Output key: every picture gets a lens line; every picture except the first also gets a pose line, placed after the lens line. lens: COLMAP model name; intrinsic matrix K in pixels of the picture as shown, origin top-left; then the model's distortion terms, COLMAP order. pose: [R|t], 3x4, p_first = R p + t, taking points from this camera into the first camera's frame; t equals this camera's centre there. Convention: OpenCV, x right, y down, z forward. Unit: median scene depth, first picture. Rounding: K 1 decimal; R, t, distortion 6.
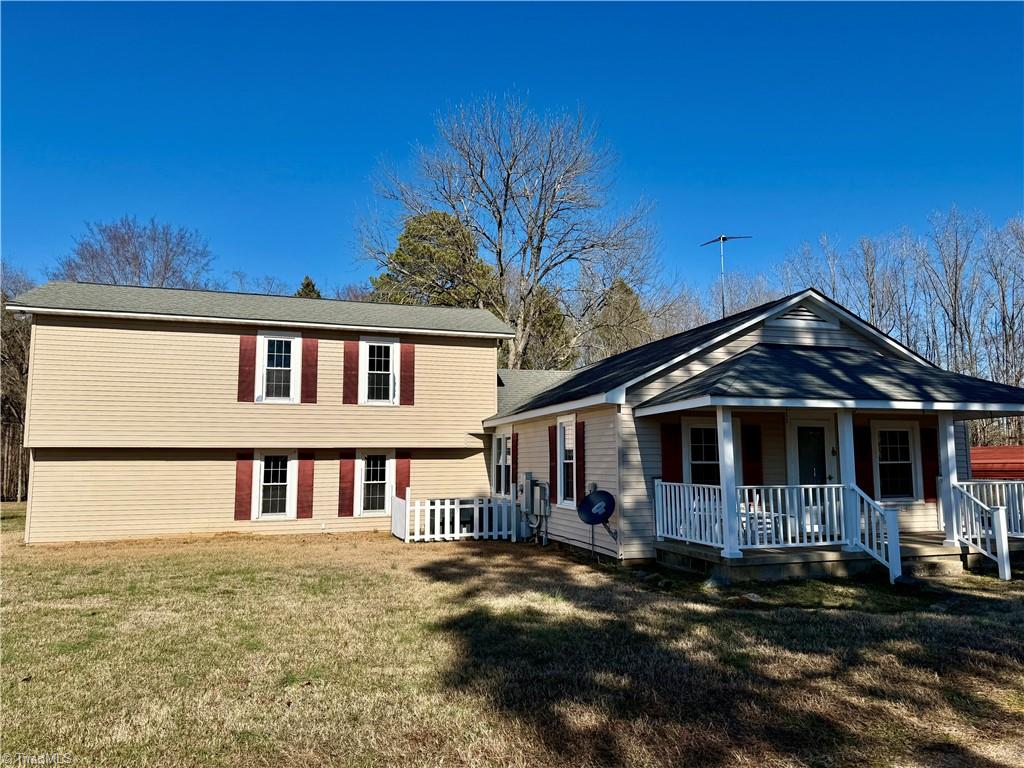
lens RADIAL K [[708.5, 0, 512.0], [0, 708.5, 384.0], [0, 0, 1]] dist [0.135199, -0.205784]
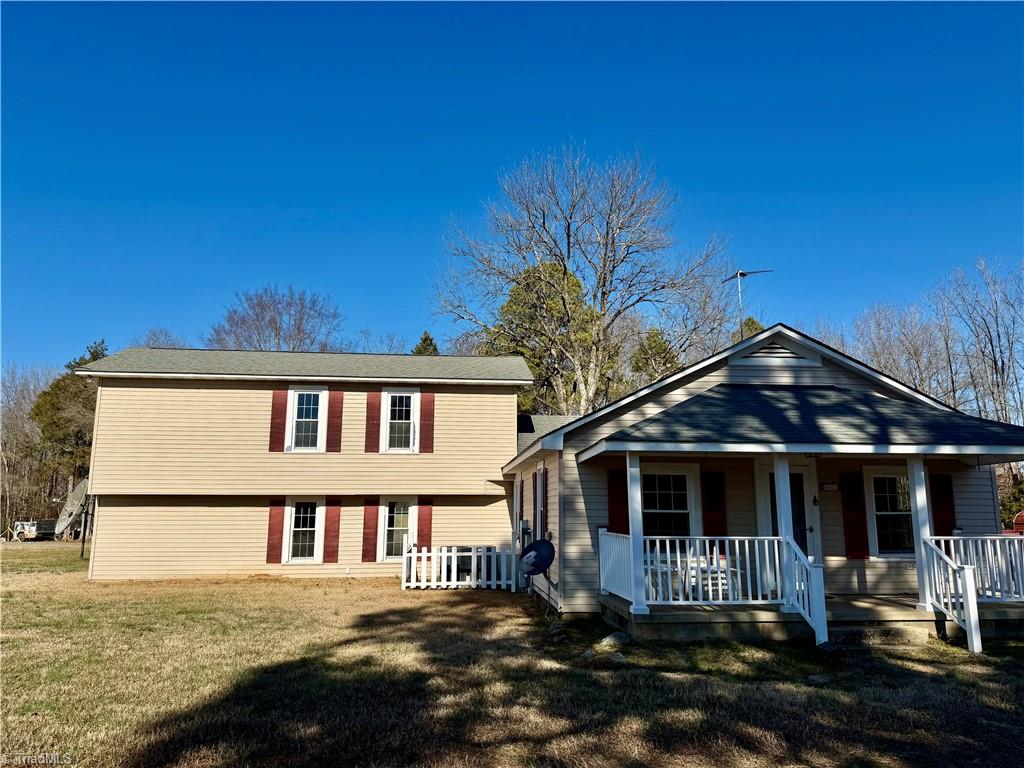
lens RADIAL K [[708.5, 0, 512.0], [0, 708.5, 384.0], [0, 0, 1]] dist [0.135199, -0.205784]
pose [[0.977015, -0.030569, -0.210969, 0.205042], [0.016850, 0.997642, -0.066525, 0.000928], [0.212505, 0.061441, 0.975226, 0.018128]]
